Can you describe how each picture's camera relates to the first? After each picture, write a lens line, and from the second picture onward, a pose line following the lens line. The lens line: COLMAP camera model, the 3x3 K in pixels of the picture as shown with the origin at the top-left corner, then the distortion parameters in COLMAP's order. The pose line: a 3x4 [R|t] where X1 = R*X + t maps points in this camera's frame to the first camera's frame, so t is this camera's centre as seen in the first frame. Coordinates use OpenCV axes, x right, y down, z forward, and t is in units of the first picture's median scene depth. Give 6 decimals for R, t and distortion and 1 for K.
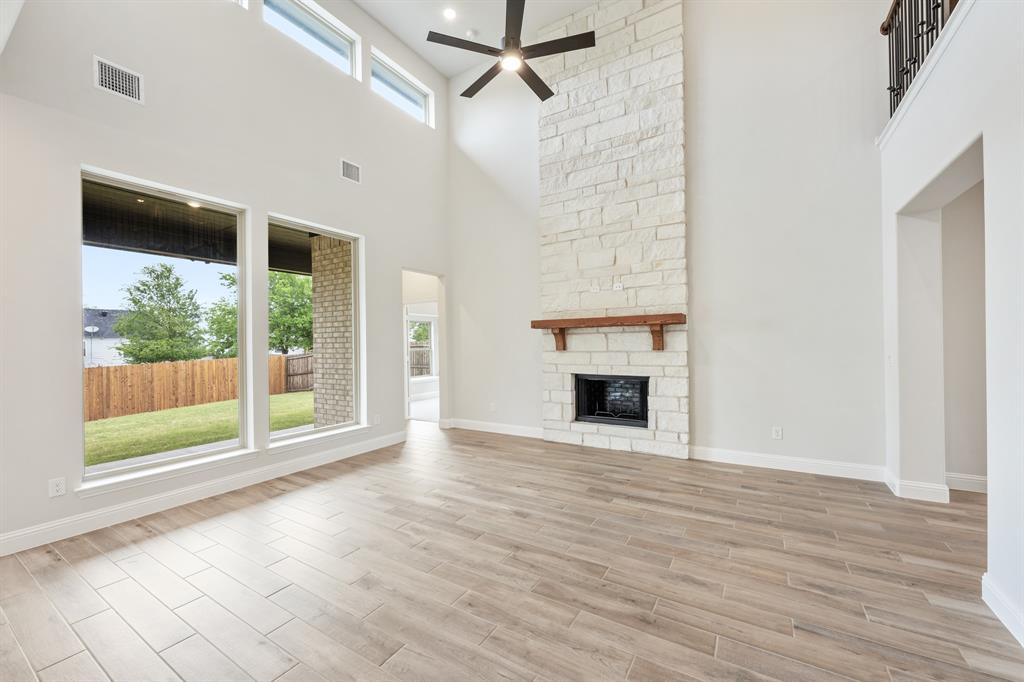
lens RADIAL K [[411.1, 0, 517.5], [0, 411.1, 339.7], [0, 0, 1]] dist [-0.002339, 0.000106]
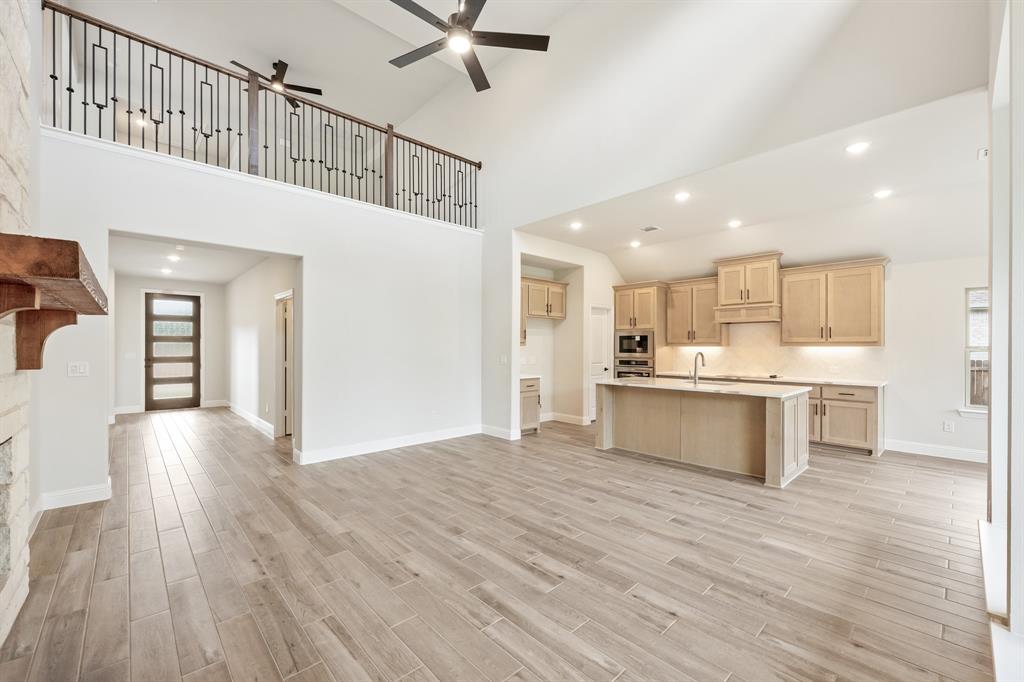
lens RADIAL K [[411.1, 0, 513.8], [0, 411.1, 345.6], [0, 0, 1]] dist [-0.002339, 0.000106]
pose [[-0.961522, 0.017217, 0.274189, -0.254552], [0.014434, 0.999822, -0.012165, 0.013115], [-0.274349, -0.007740, -0.961599, 1.253759]]
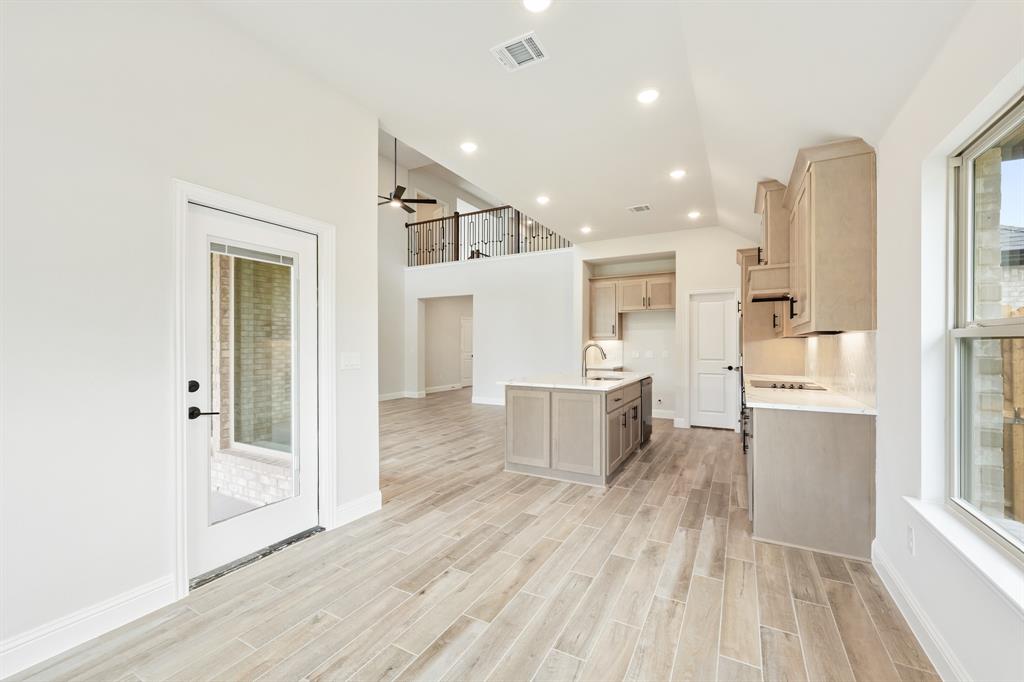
lens RADIAL K [[411.1, 0, 516.9], [0, 411.1, 345.2], [0, 0, 1]] dist [-0.002339, 0.000106]
pose [[-0.051217, 0.018729, 0.998512, -1.412359], [-0.001894, 0.999821, -0.018851, 0.046062], [-0.998686, -0.002856, -0.051172, 0.336967]]
